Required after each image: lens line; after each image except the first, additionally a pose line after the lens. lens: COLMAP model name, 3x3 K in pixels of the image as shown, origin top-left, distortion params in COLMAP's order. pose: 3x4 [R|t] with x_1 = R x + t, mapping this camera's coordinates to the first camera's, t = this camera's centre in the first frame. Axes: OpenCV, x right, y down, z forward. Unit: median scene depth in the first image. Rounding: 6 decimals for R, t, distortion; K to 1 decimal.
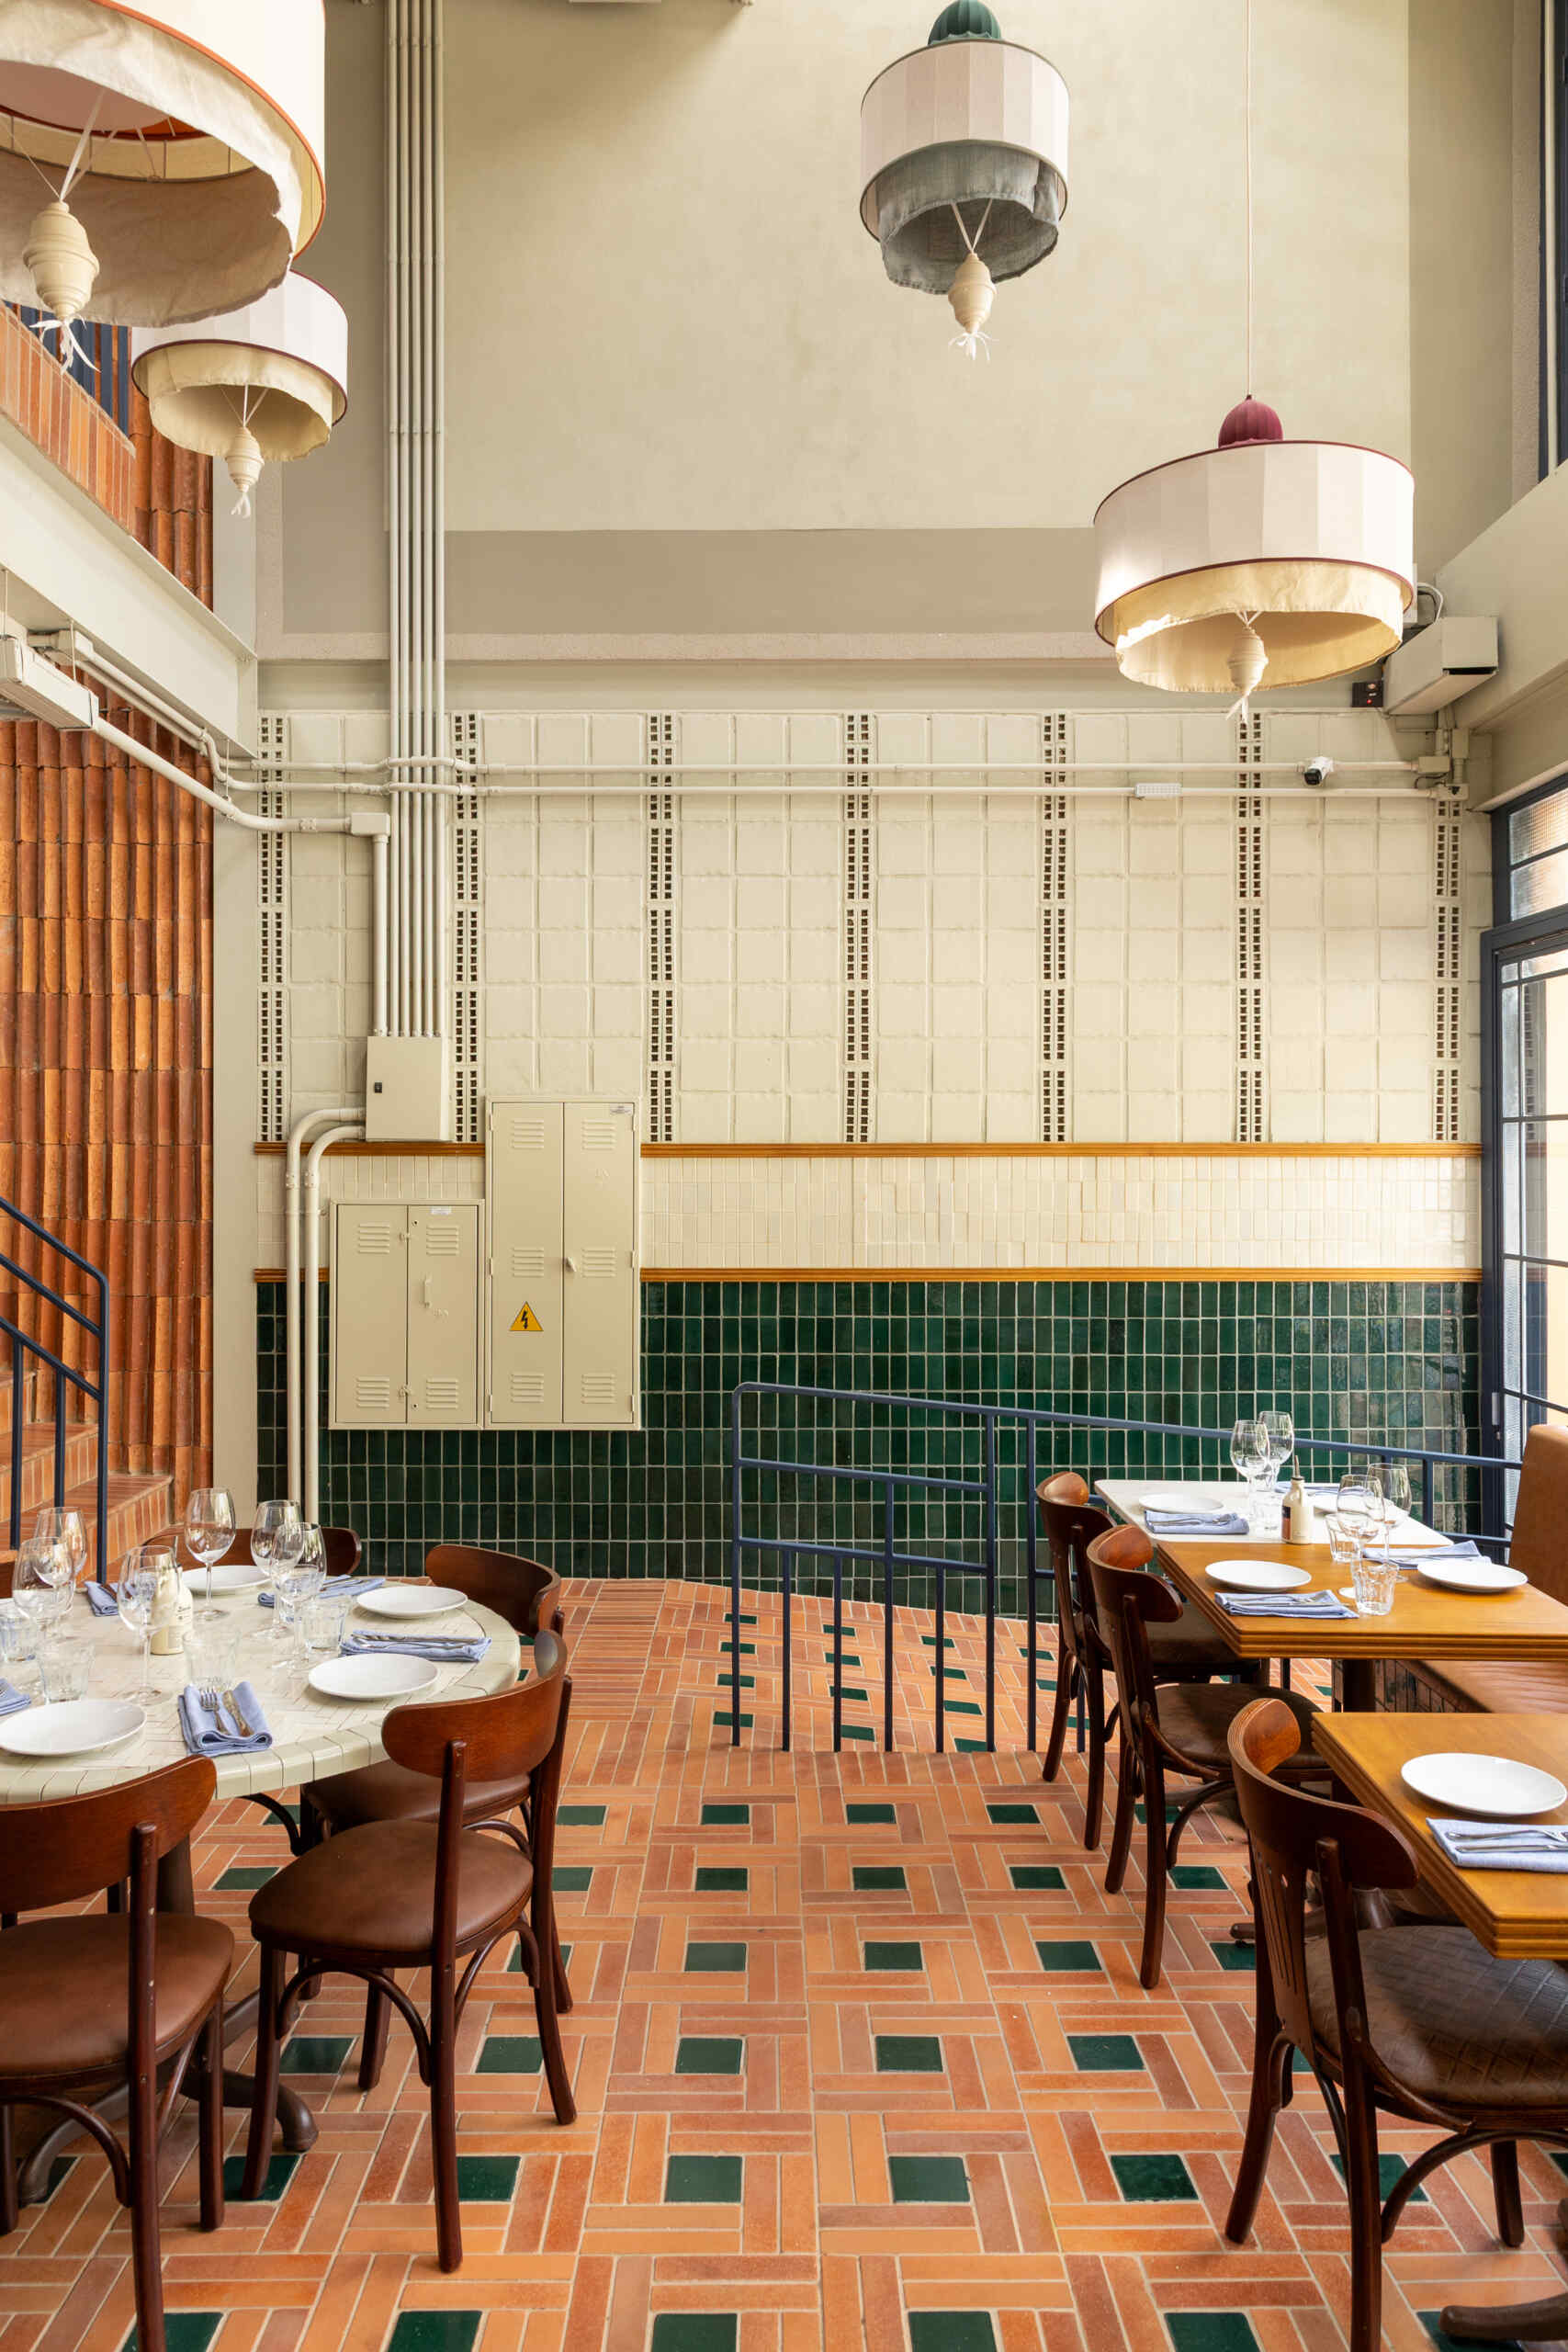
lens RADIAL K [[1725.7, 0, 775.7], [0, 1725.7, 1180.7], [0, 0, 1]] dist [0.024795, 0.000480]
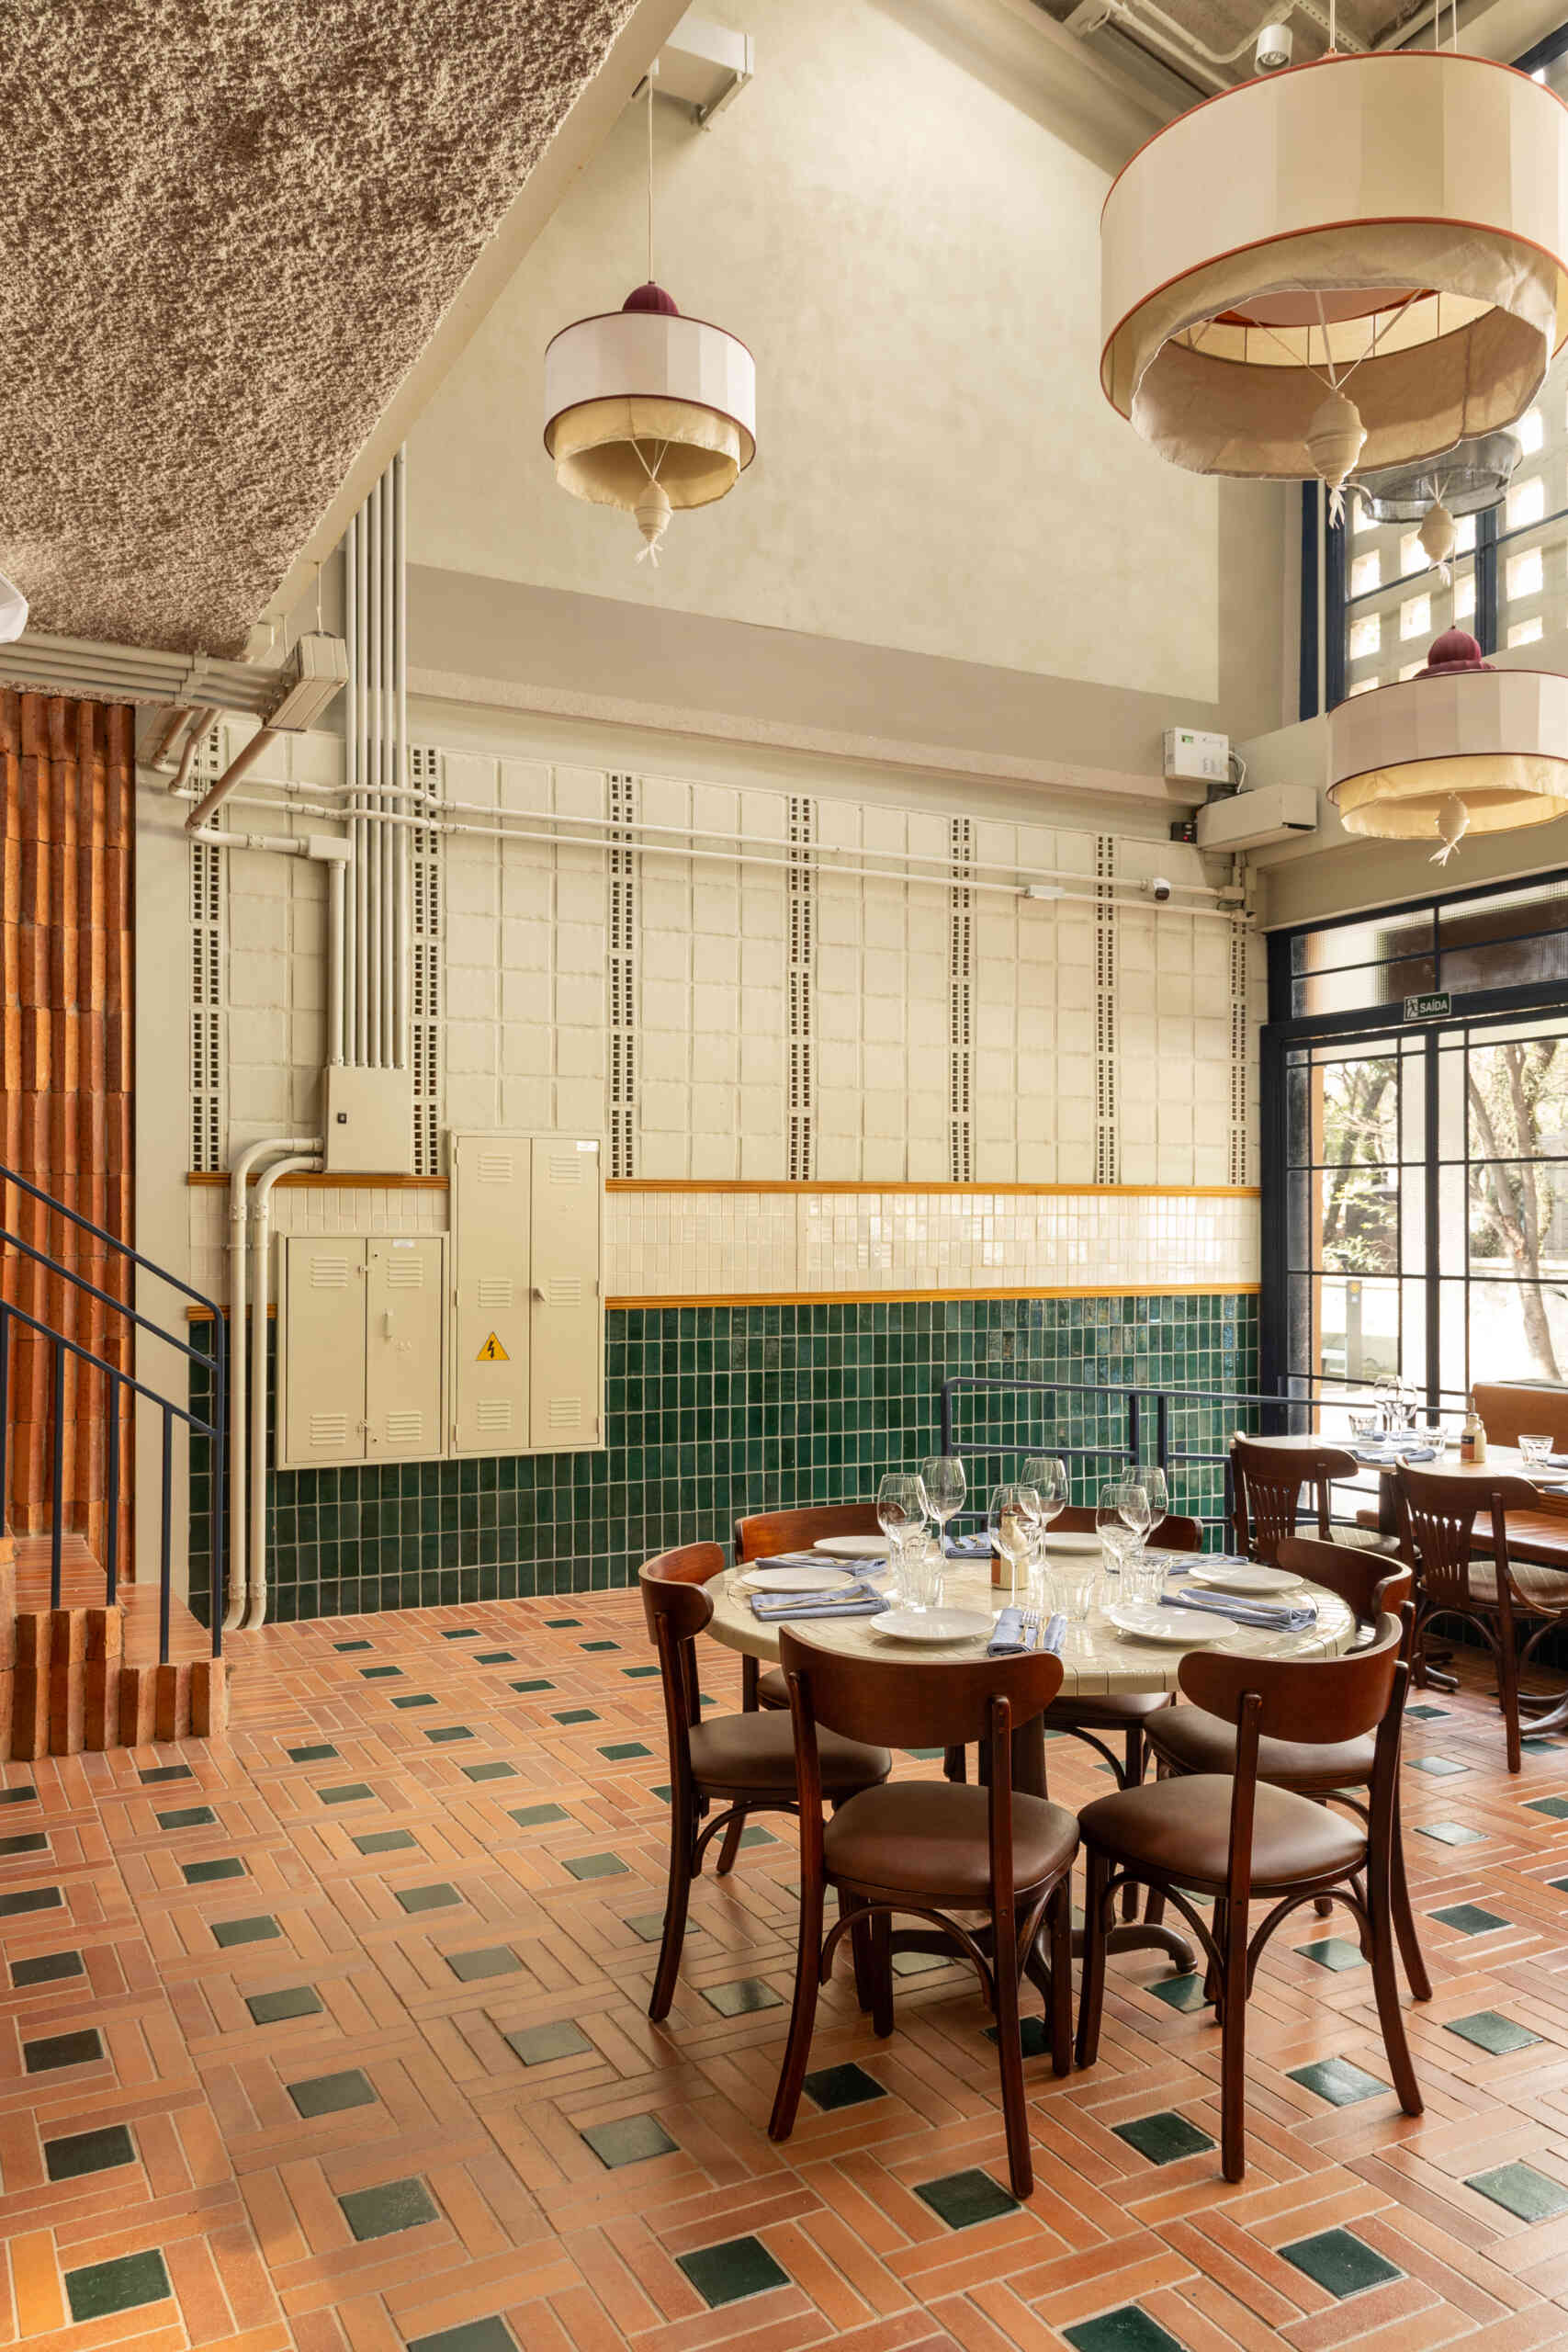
lens RADIAL K [[1725.7, 0, 835.0], [0, 1725.7, 1224.6], [0, 0, 1]] dist [0.024795, 0.000480]
pose [[0.883633, -0.000435, 0.468181, -0.447550], [-0.002440, 0.999982, 0.005532, 0.000284], [-0.468174, -0.006031, 0.883615, -0.000206]]
